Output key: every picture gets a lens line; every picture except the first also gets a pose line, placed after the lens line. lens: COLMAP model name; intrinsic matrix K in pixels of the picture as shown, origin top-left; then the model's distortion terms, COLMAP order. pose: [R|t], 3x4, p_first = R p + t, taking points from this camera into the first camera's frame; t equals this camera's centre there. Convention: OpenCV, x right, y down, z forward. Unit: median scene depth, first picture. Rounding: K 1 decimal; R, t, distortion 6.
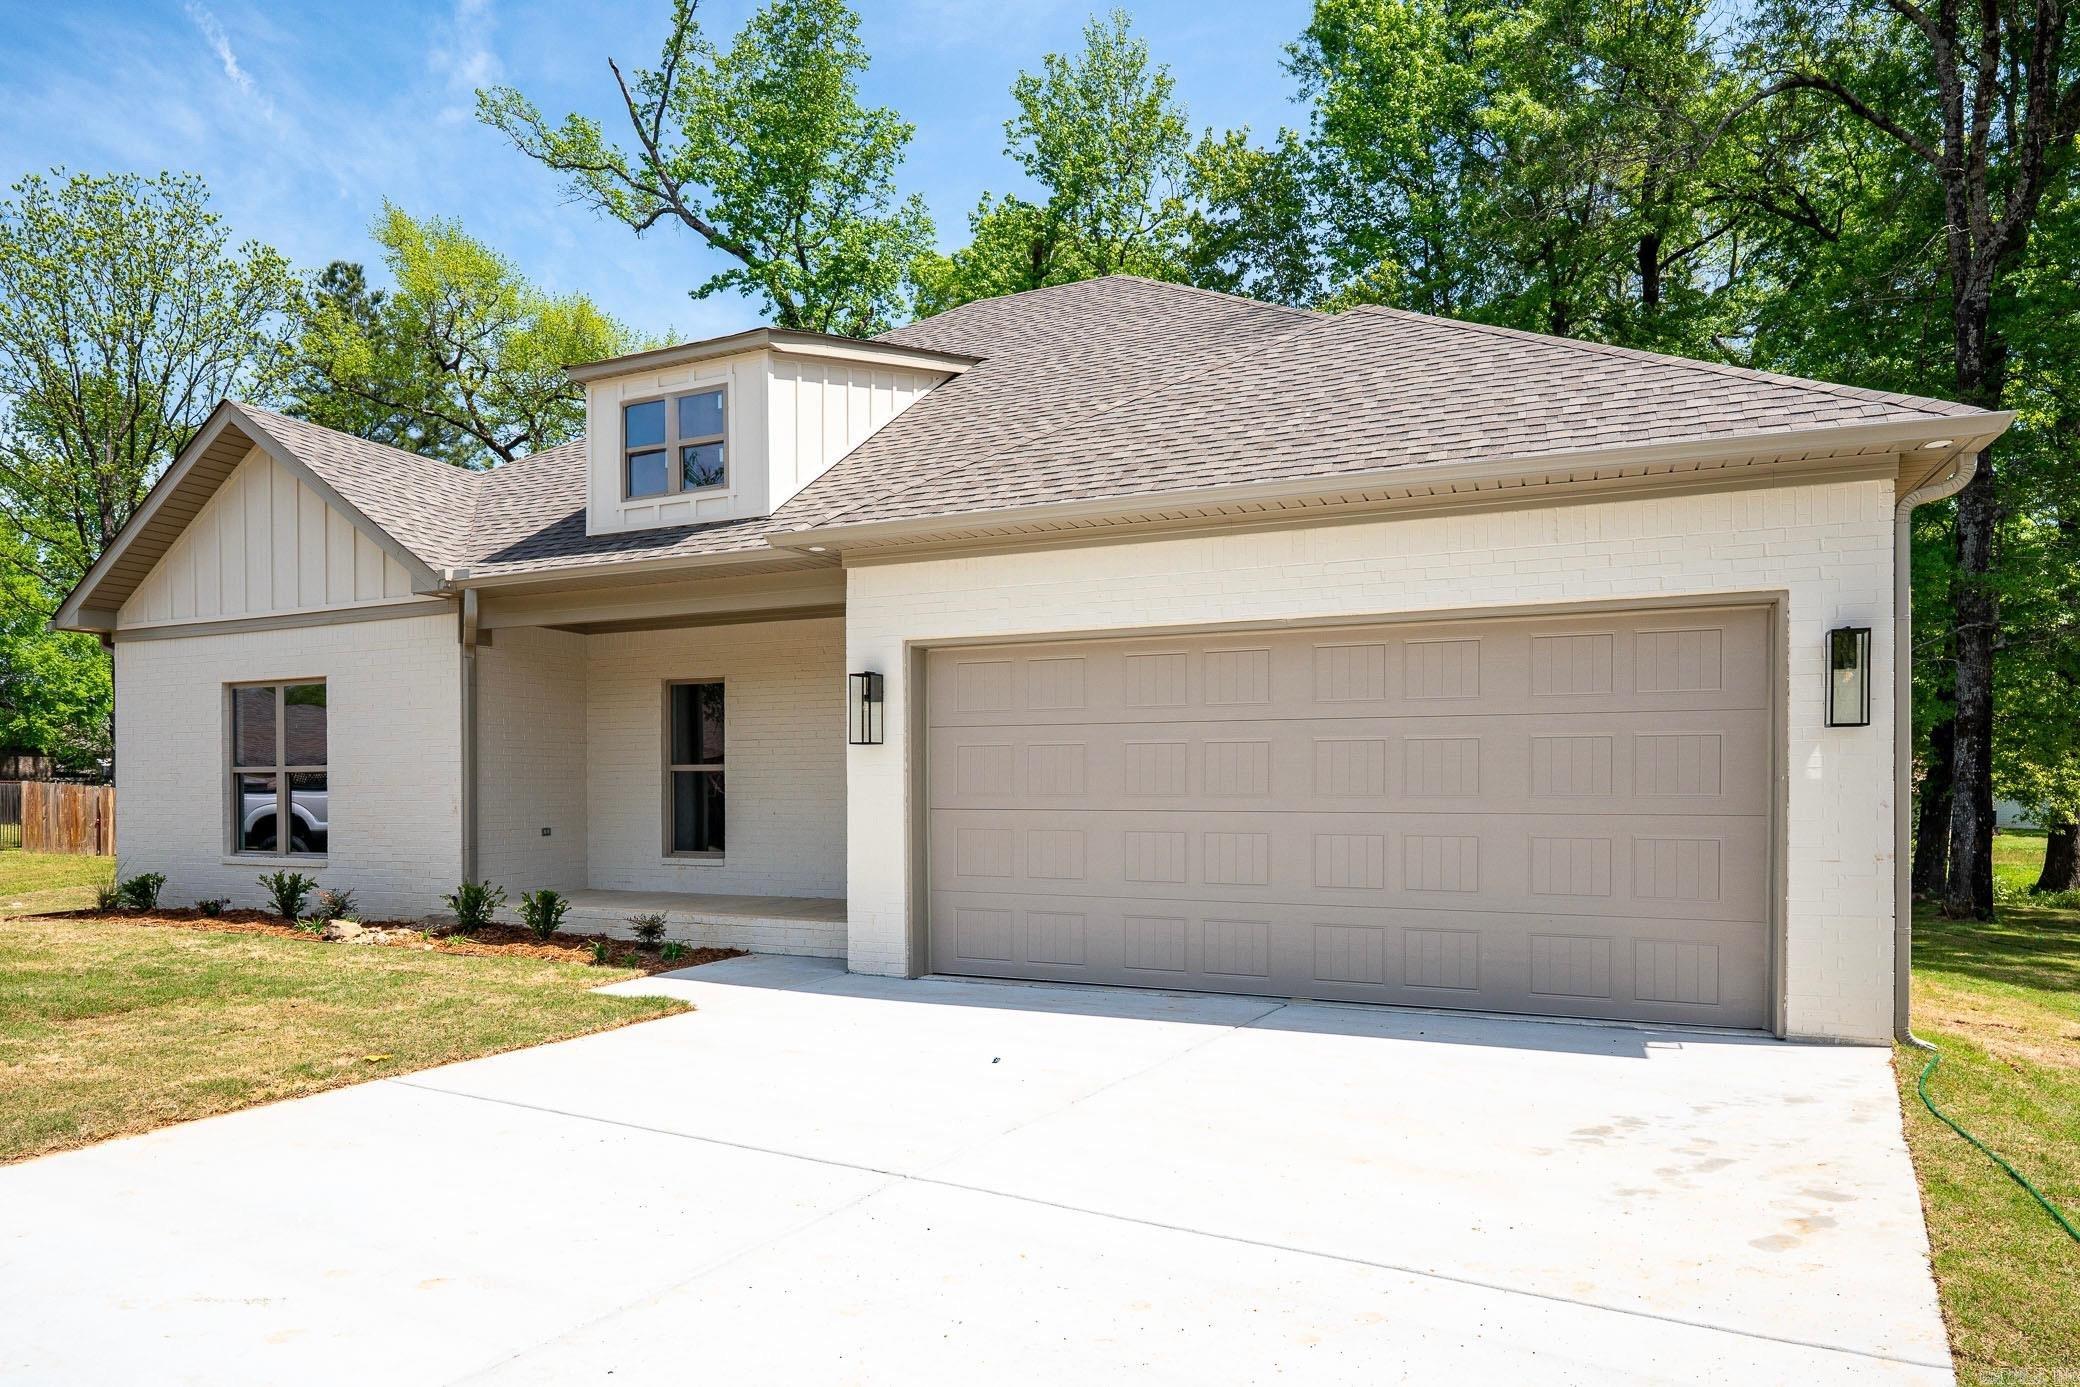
lens RADIAL K [[943.3, 0, 1040.0], [0, 943.3, 693.5], [0, 0, 1]] dist [-0.000346, -0.000225]
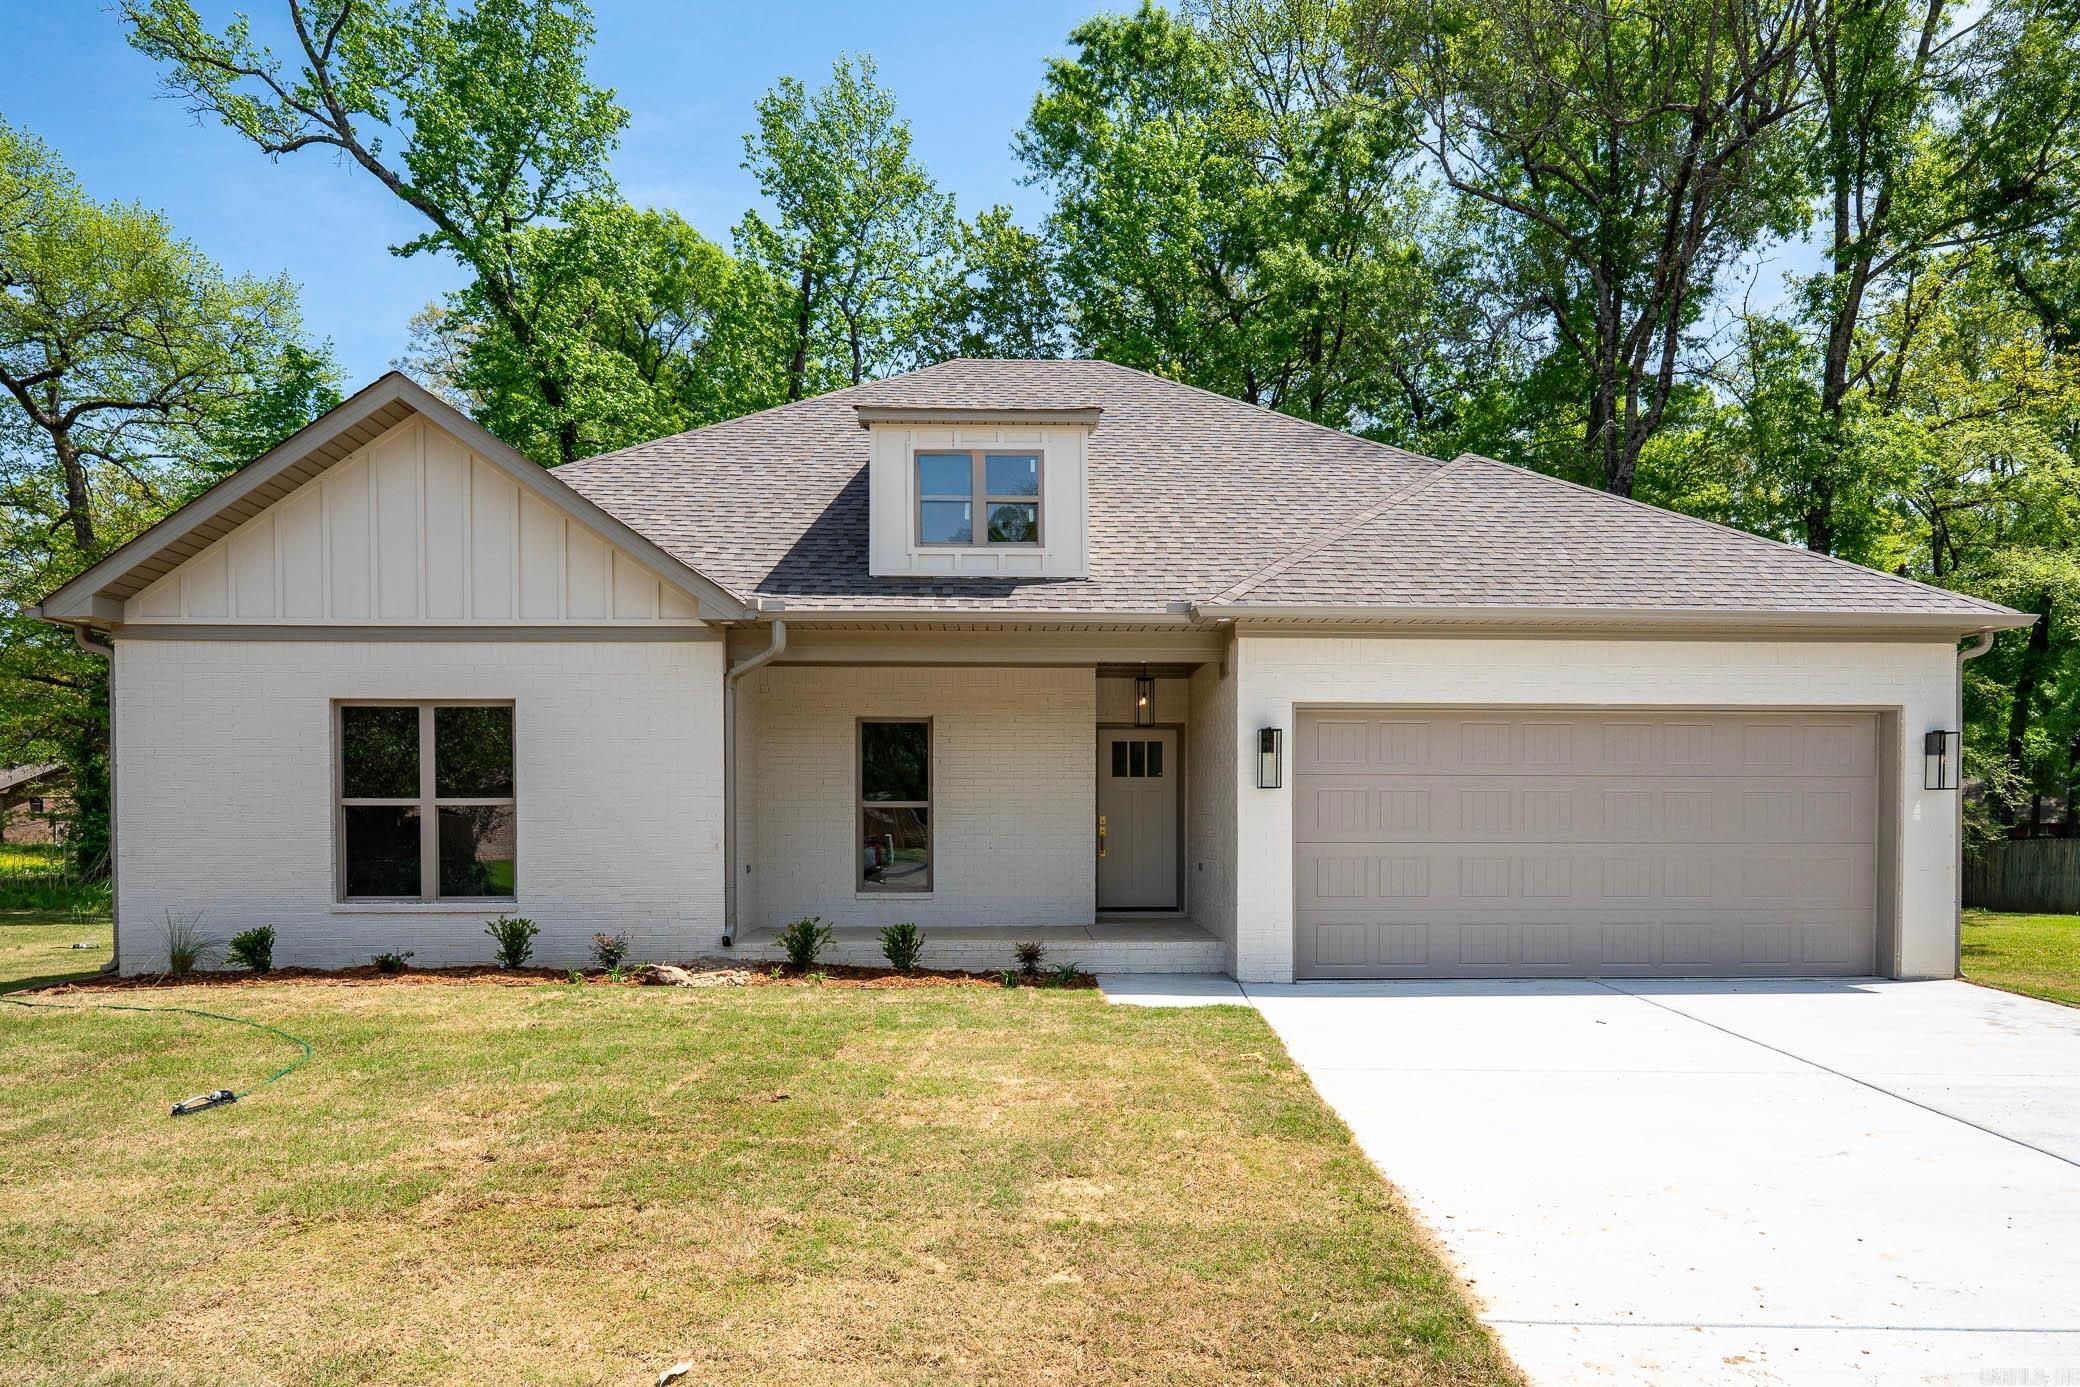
lens RADIAL K [[926.2, 0, 1041.4], [0, 926.2, 726.0], [0, 0, 1]] dist [-0.005016, -0.001022]
pose [[0.939234, 0.037364, 0.341239, -0.582630], [-0.036210, 0.999297, -0.009753, -0.001951], [-0.341363, -0.003196, 0.939926, 0.001250]]
